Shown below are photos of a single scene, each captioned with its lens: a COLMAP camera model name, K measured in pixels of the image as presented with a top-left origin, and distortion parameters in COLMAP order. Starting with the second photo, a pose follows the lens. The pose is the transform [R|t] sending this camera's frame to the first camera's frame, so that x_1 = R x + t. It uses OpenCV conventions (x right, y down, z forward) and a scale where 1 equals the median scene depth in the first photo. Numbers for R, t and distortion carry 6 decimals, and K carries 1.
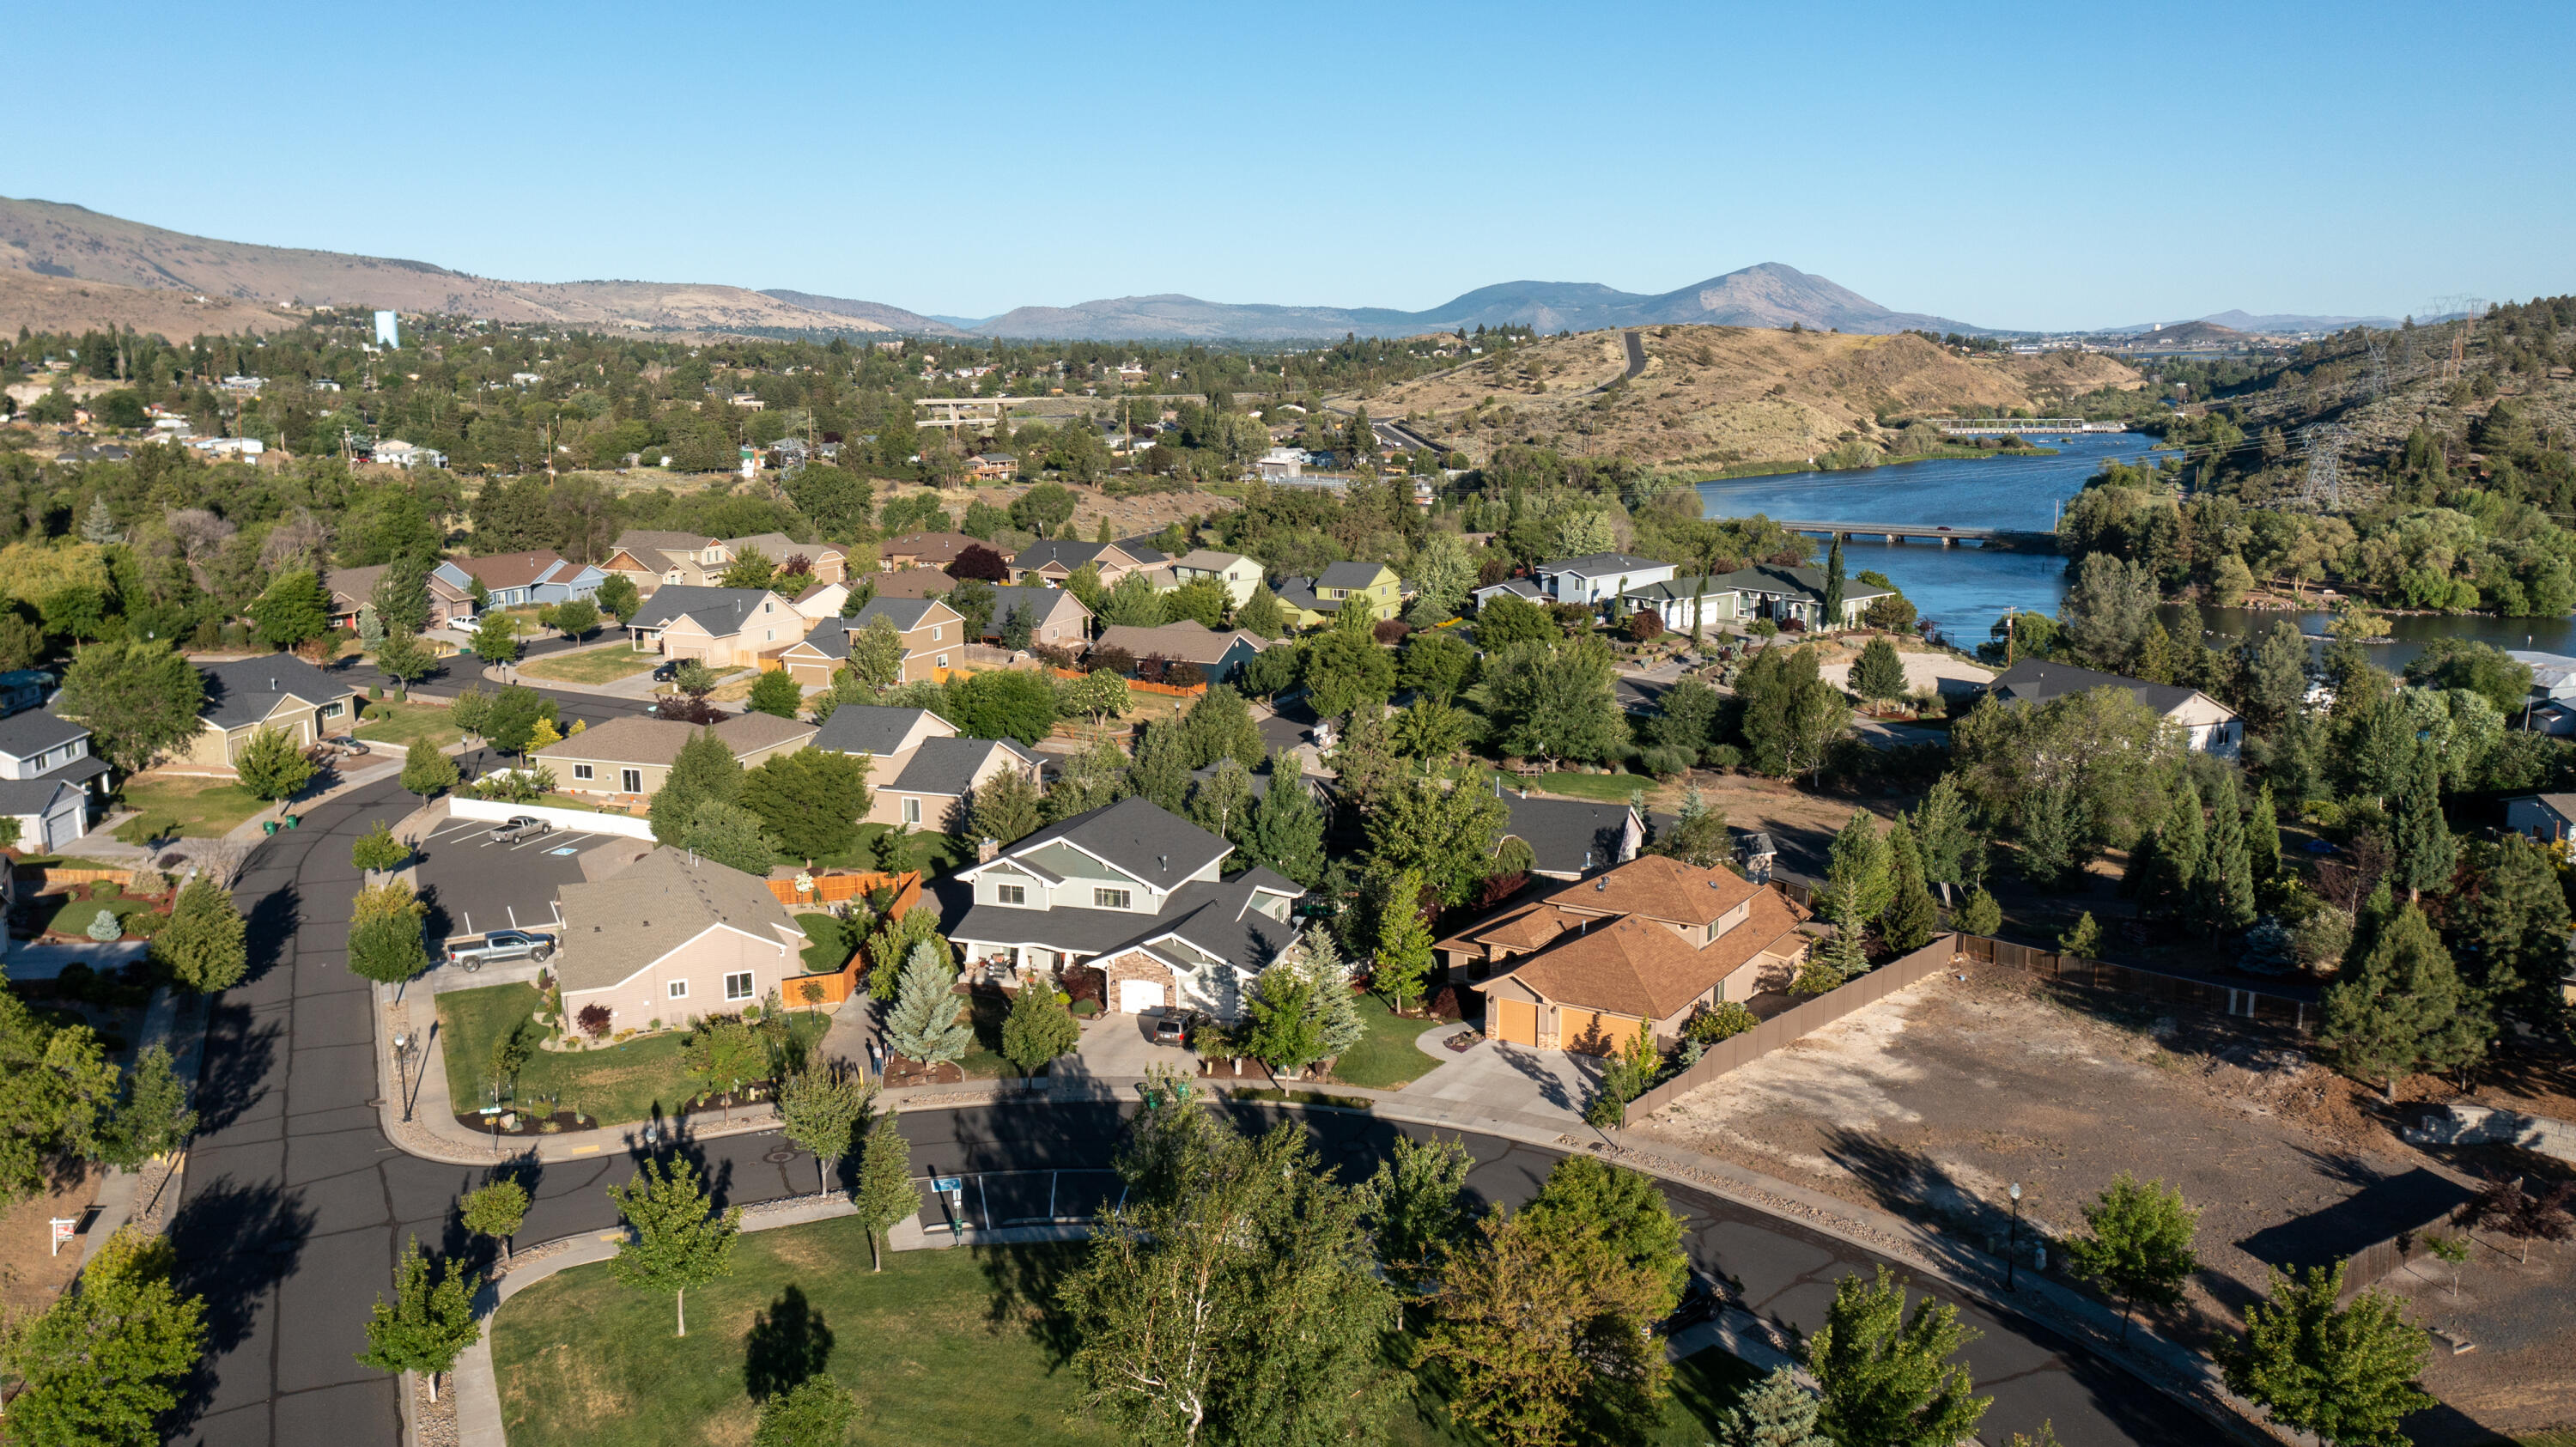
lens RADIAL K [[2004.2, 0, 1289.9], [0, 2004.2, 734.5], [0, 0, 1]] dist [-0.011214, 0.012604]
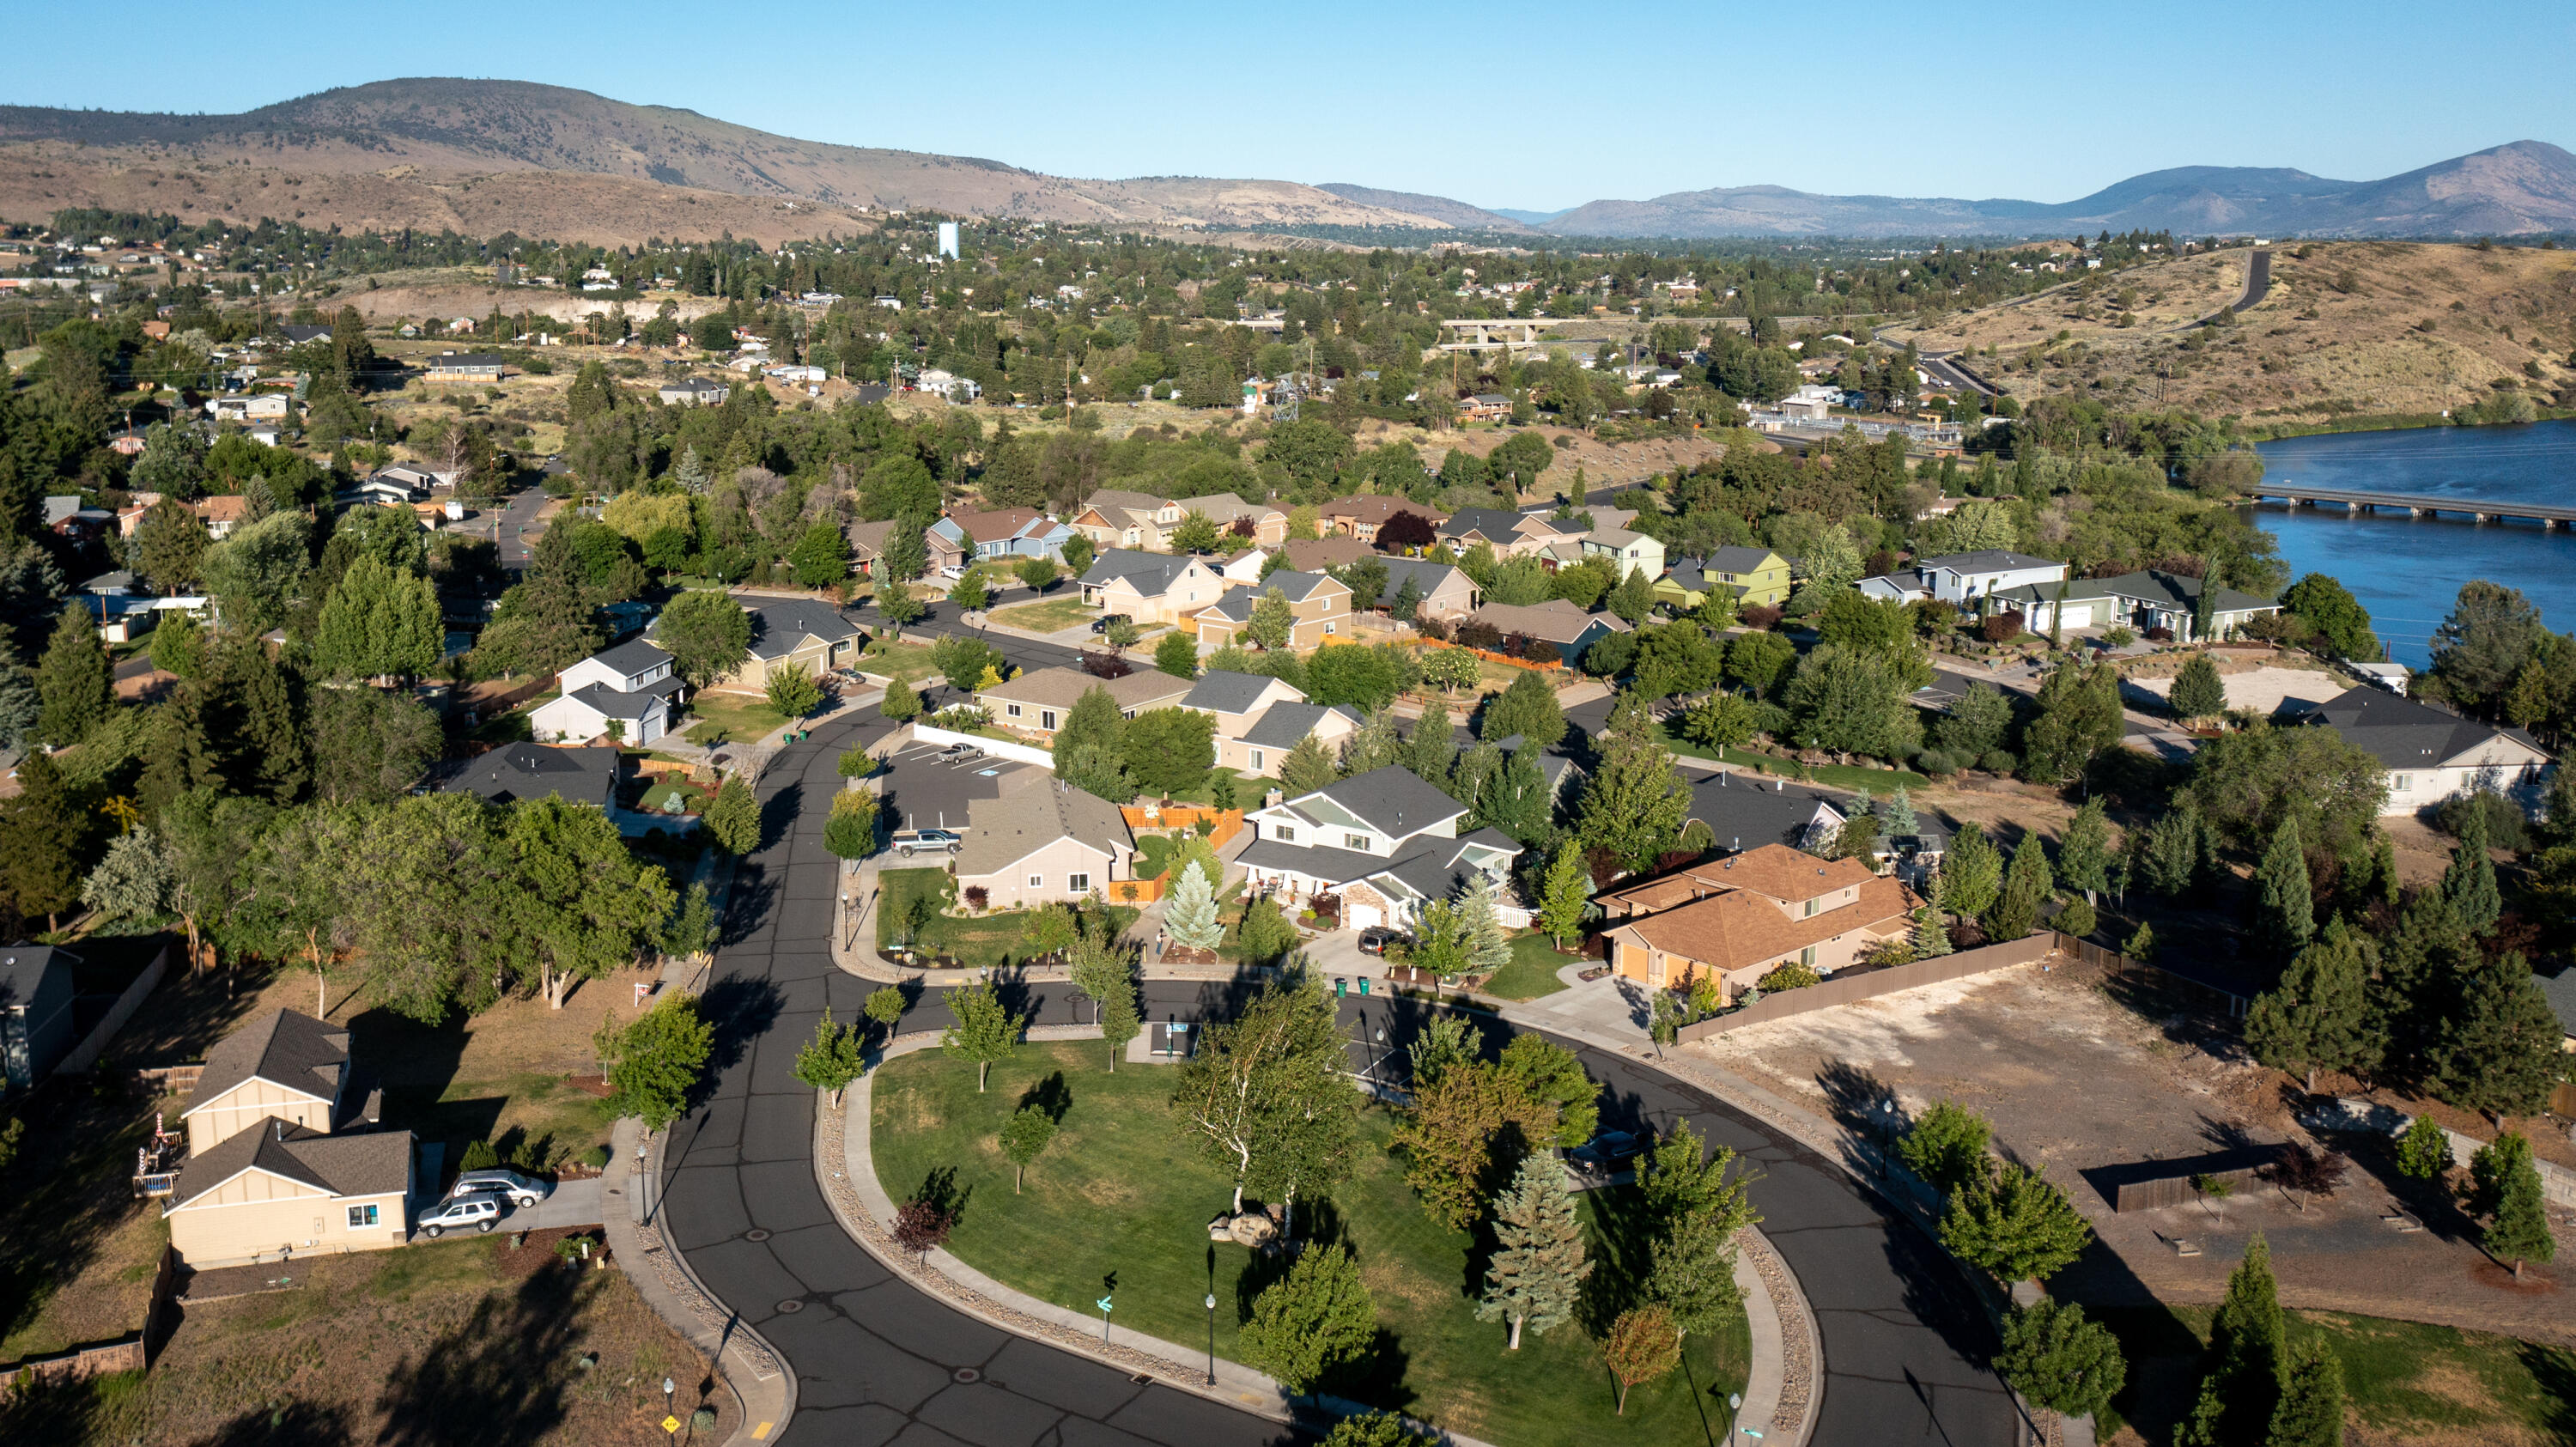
lens RADIAL K [[2167.8, 0, 1193.2], [0, 2167.8, 713.0], [0, 0, 1]] dist [-0.004873, 0.011854]
pose [[0.952054, 0.065895, -0.298750, 0.156734], [-0.058957, 0.997742, 0.032187, -0.028713], [0.300196, -0.013031, 0.953788, -0.262381]]
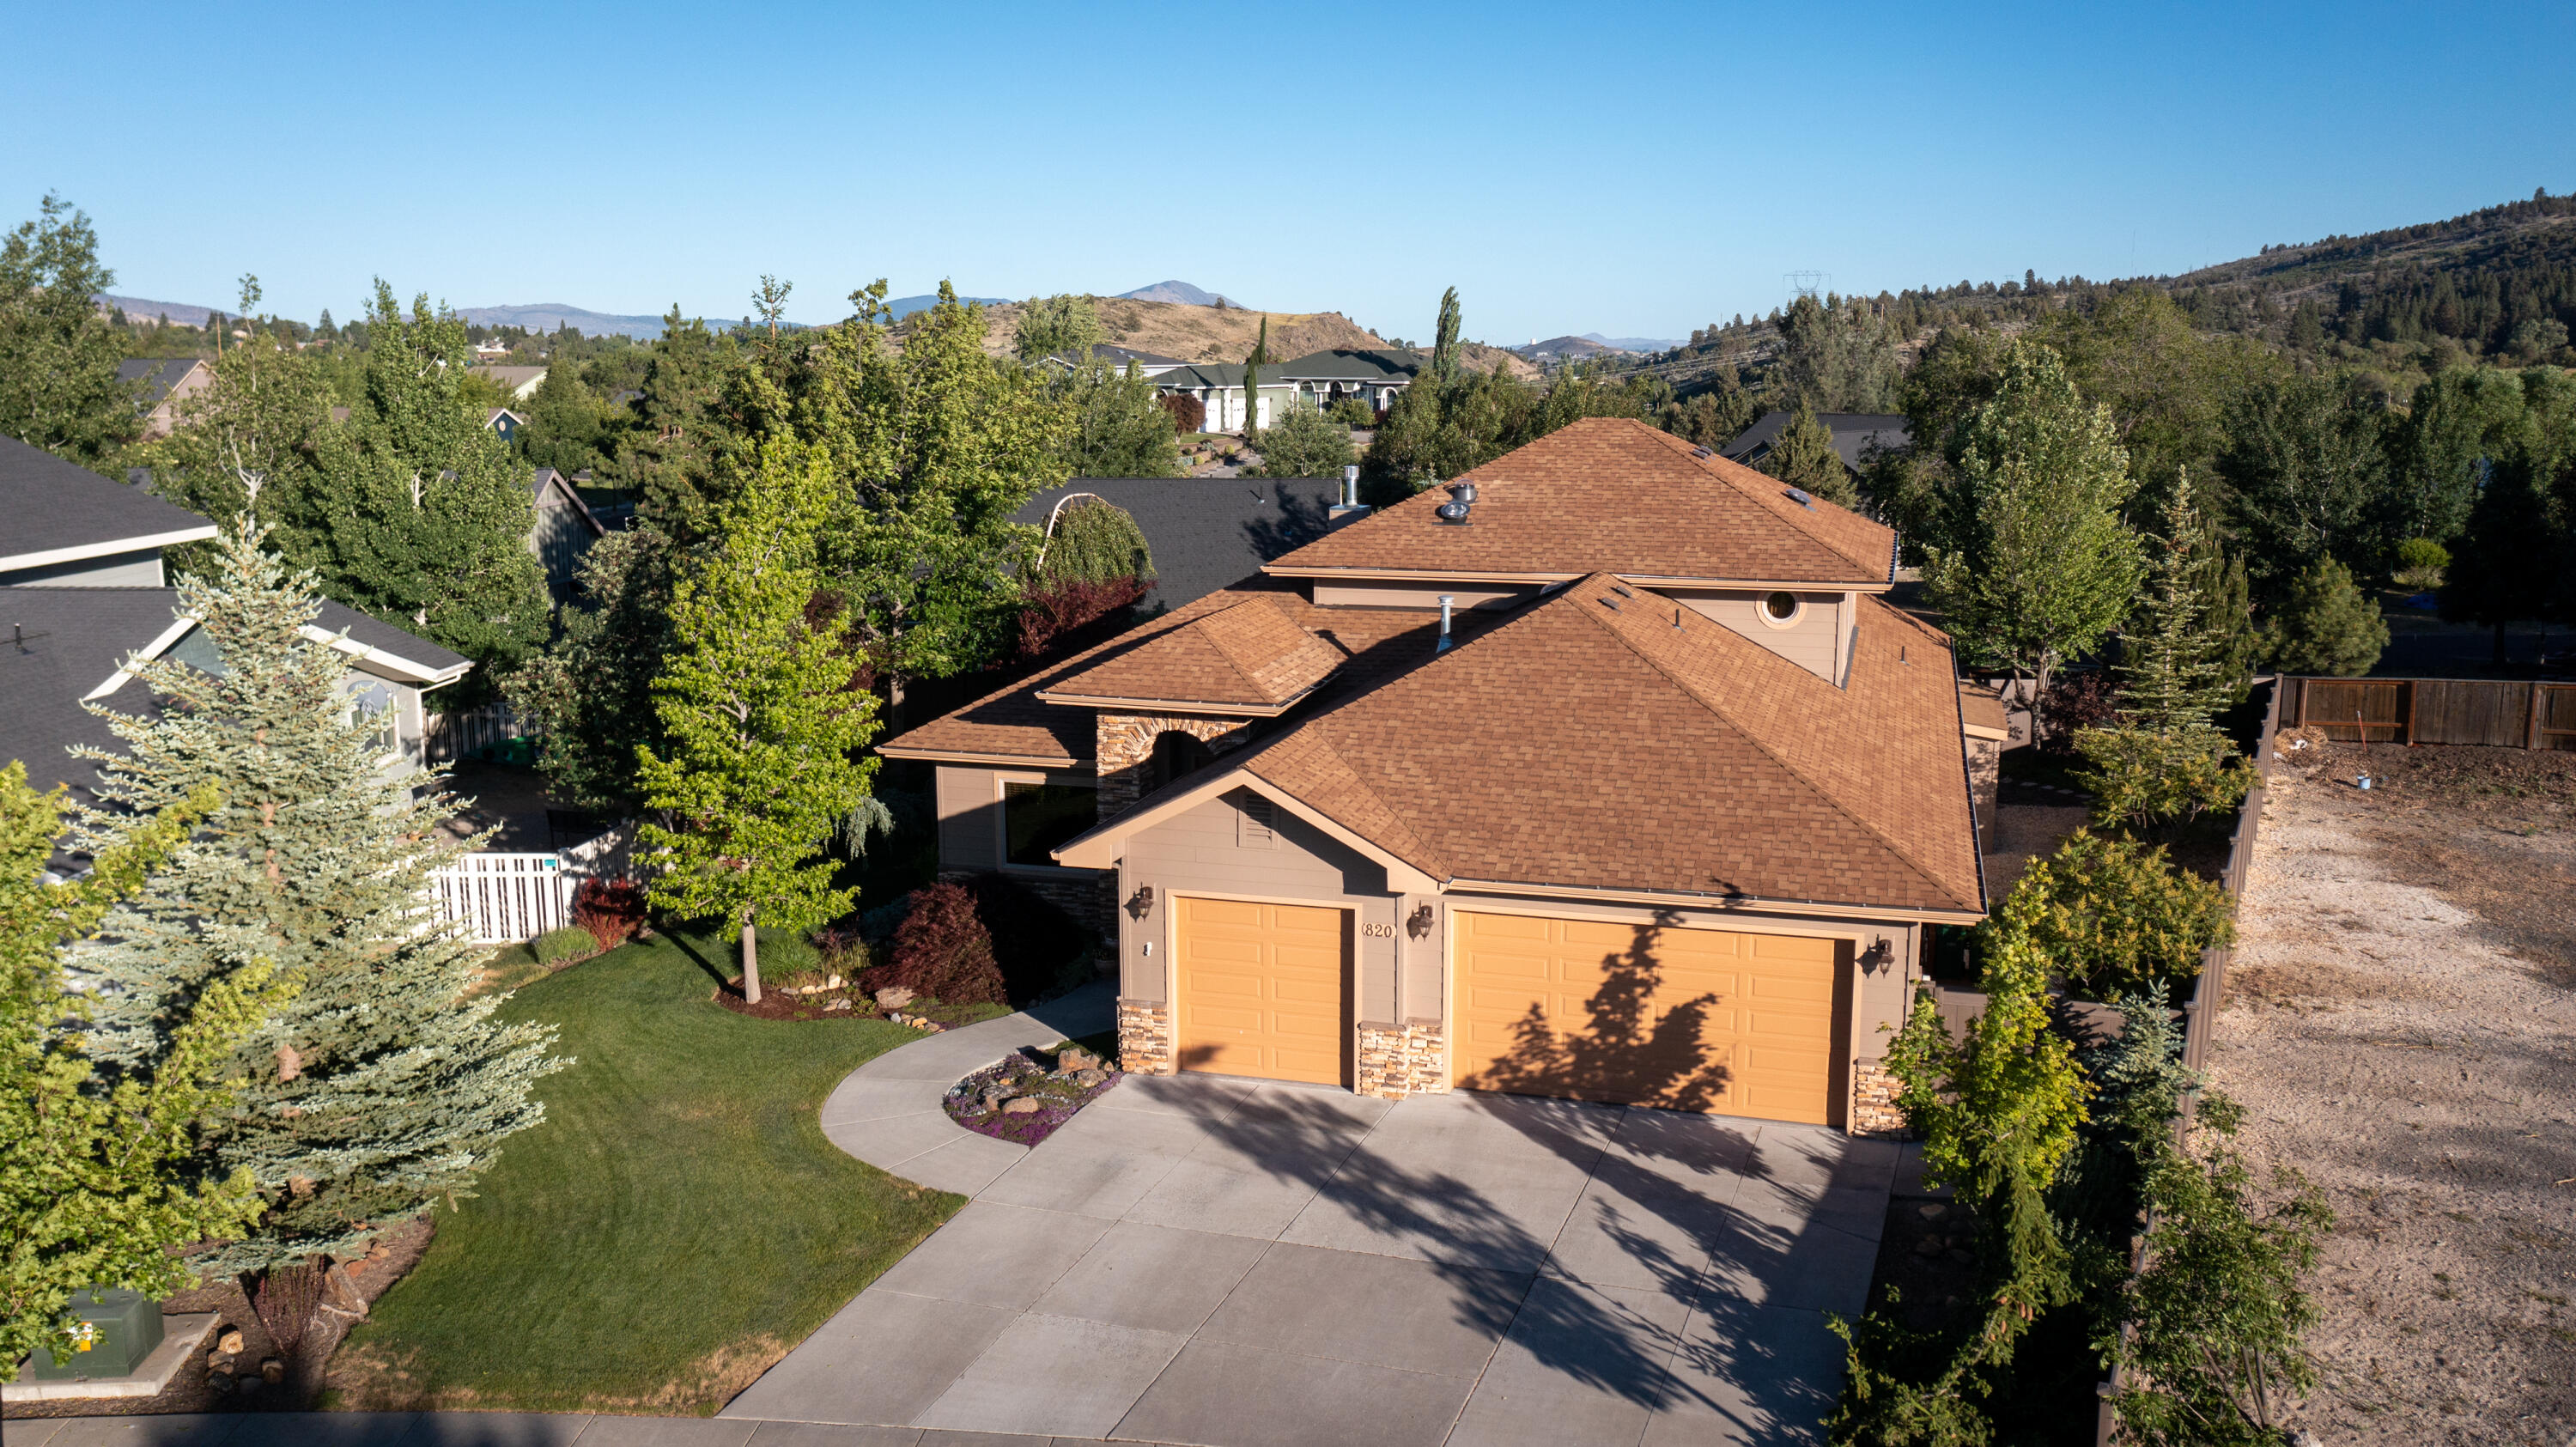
lens RADIAL K [[2004.2, 0, 1288.5], [0, 2004.2, 732.5], [0, 0, 1]] dist [-0.011214, 0.012604]
pose [[0.959059, -0.045210, 0.279576, 0.032893], [0.048275, 0.998826, -0.004084, 0.071956], [-0.279063, 0.017413, 0.960115, 0.484518]]
